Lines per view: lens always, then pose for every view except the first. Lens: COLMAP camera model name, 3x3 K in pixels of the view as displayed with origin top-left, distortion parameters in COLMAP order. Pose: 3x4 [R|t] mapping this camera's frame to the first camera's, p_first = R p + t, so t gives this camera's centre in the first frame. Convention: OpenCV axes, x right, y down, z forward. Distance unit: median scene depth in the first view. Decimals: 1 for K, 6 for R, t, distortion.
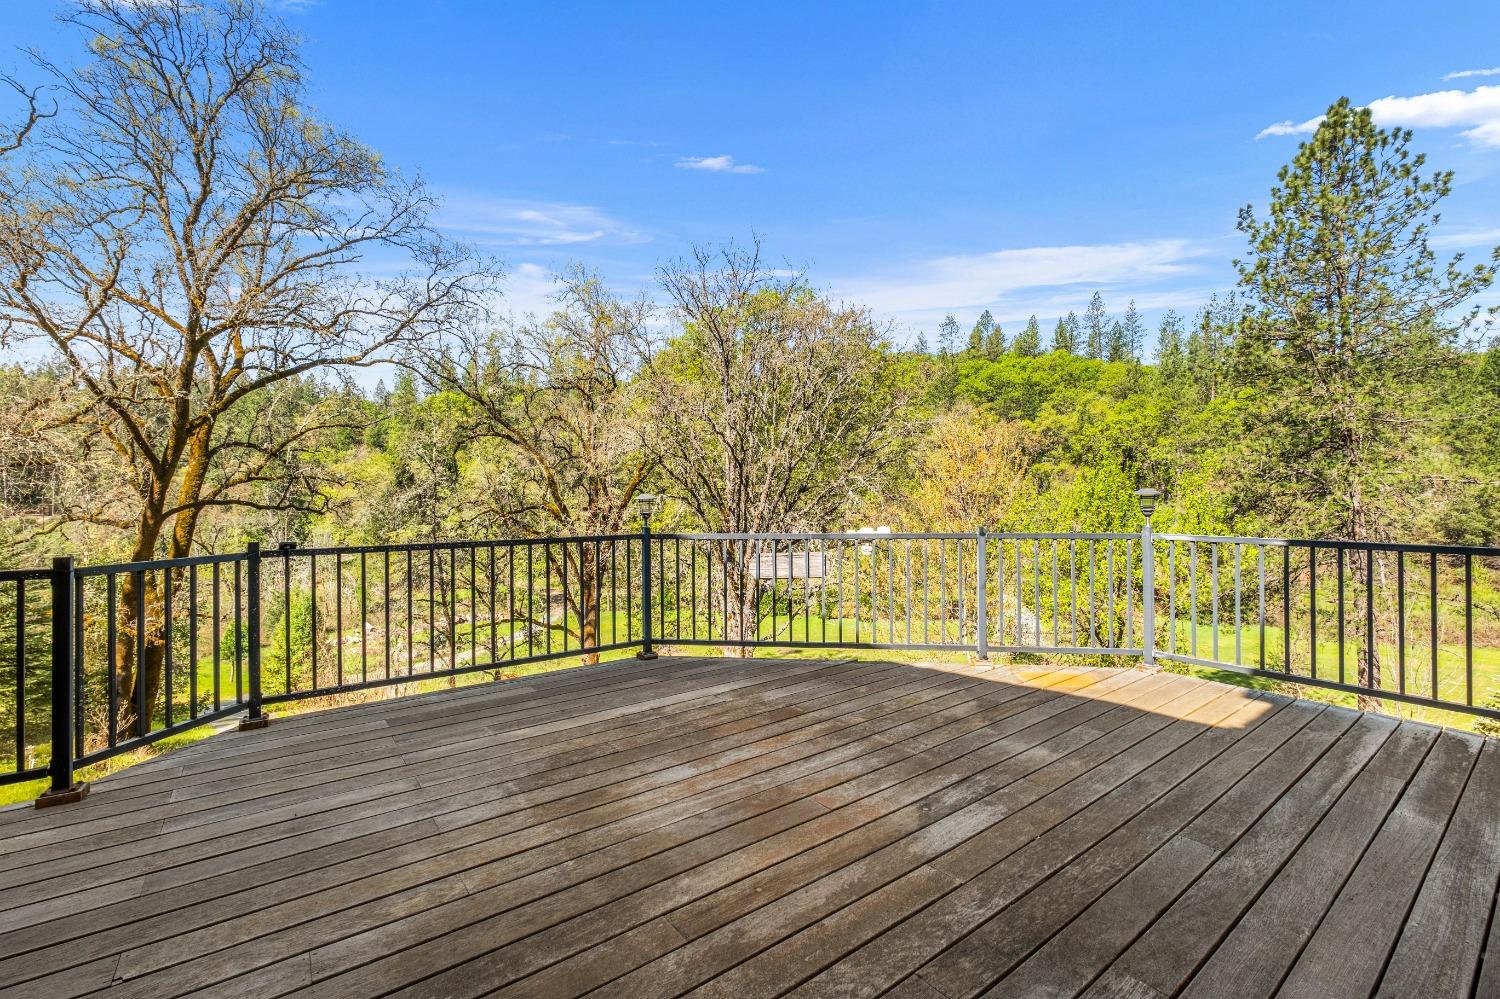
lens RADIAL K [[650.0, 0, 755.7], [0, 650.0, 494.2], [0, 0, 1]] dist [-0.009371, 0.000748]
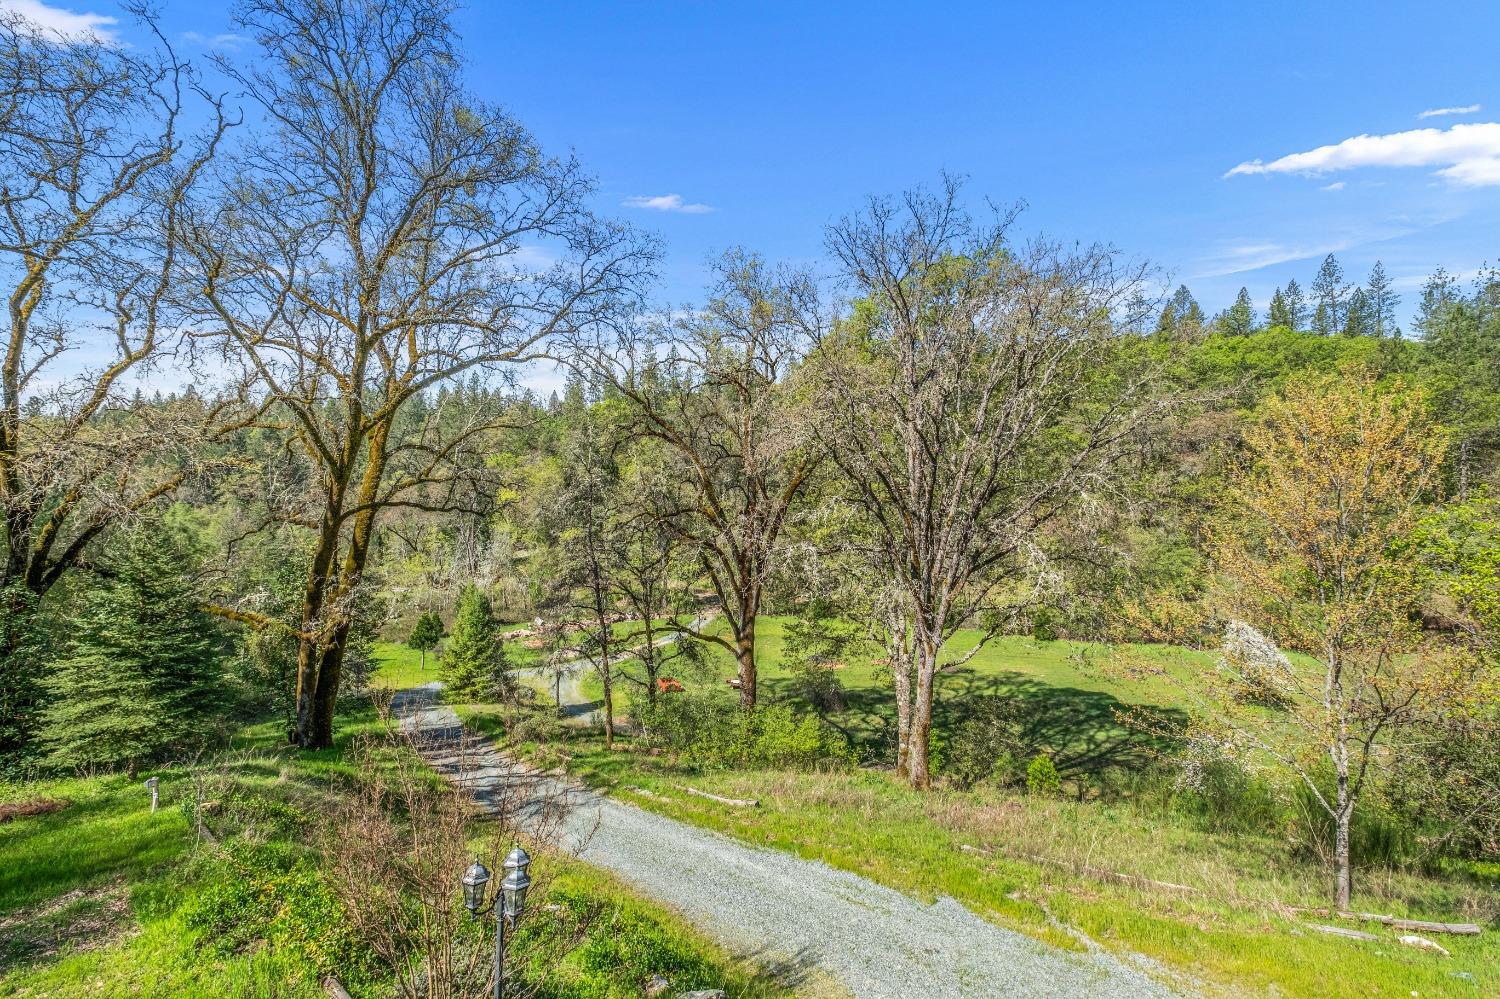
lens RADIAL K [[650.0, 0, 746.5], [0, 650.0, 495.6], [0, 0, 1]] dist [-0.009371, 0.000748]
pose [[0.971404, 0.000841, -0.237432, -0.049227], [-0.001072, 0.999999, -0.000842, -0.000206], [0.237431, 0.001072, 0.971404, 0.137619]]
